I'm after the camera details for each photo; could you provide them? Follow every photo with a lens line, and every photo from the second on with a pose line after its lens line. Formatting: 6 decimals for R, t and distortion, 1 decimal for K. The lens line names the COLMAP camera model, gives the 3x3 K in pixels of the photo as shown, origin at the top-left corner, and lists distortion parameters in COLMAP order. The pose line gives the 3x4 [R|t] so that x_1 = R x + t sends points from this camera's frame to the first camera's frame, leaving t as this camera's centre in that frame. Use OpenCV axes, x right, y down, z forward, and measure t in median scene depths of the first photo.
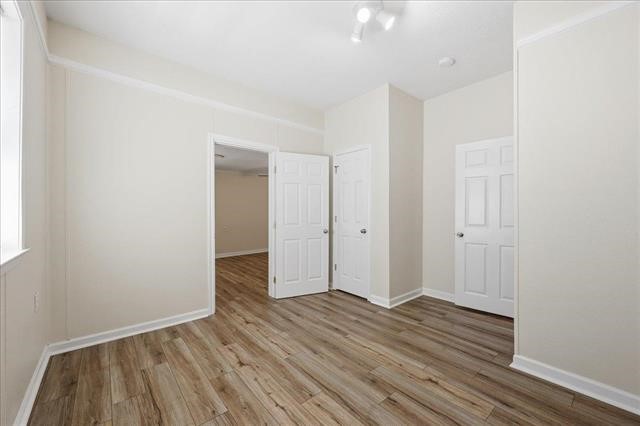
lens RADIAL K [[262.3, 0, 320.3], [0, 262.3, 213.7], [0, 0, 1]] dist [0.005940, -0.001099]
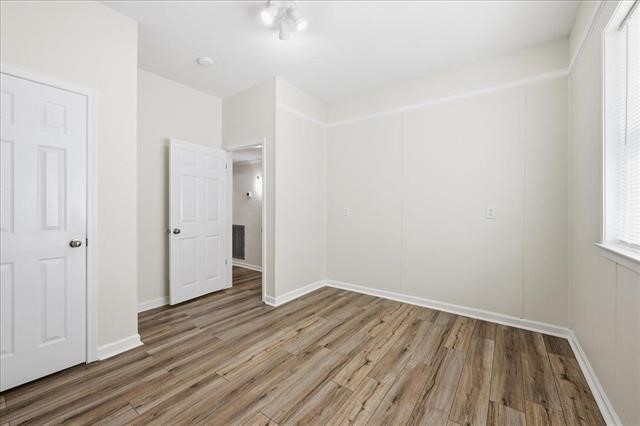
lens RADIAL K [[262.3, 0, 320.2], [0, 262.3, 209.9], [0, 0, 1]] dist [0.005940, -0.001099]
pose [[-0.251740, -0.004492, 0.967784, -0.717407], [0.002944, 0.999981, 0.005407, -0.004862], [-0.967790, 0.004210, -0.251722, 0.945164]]
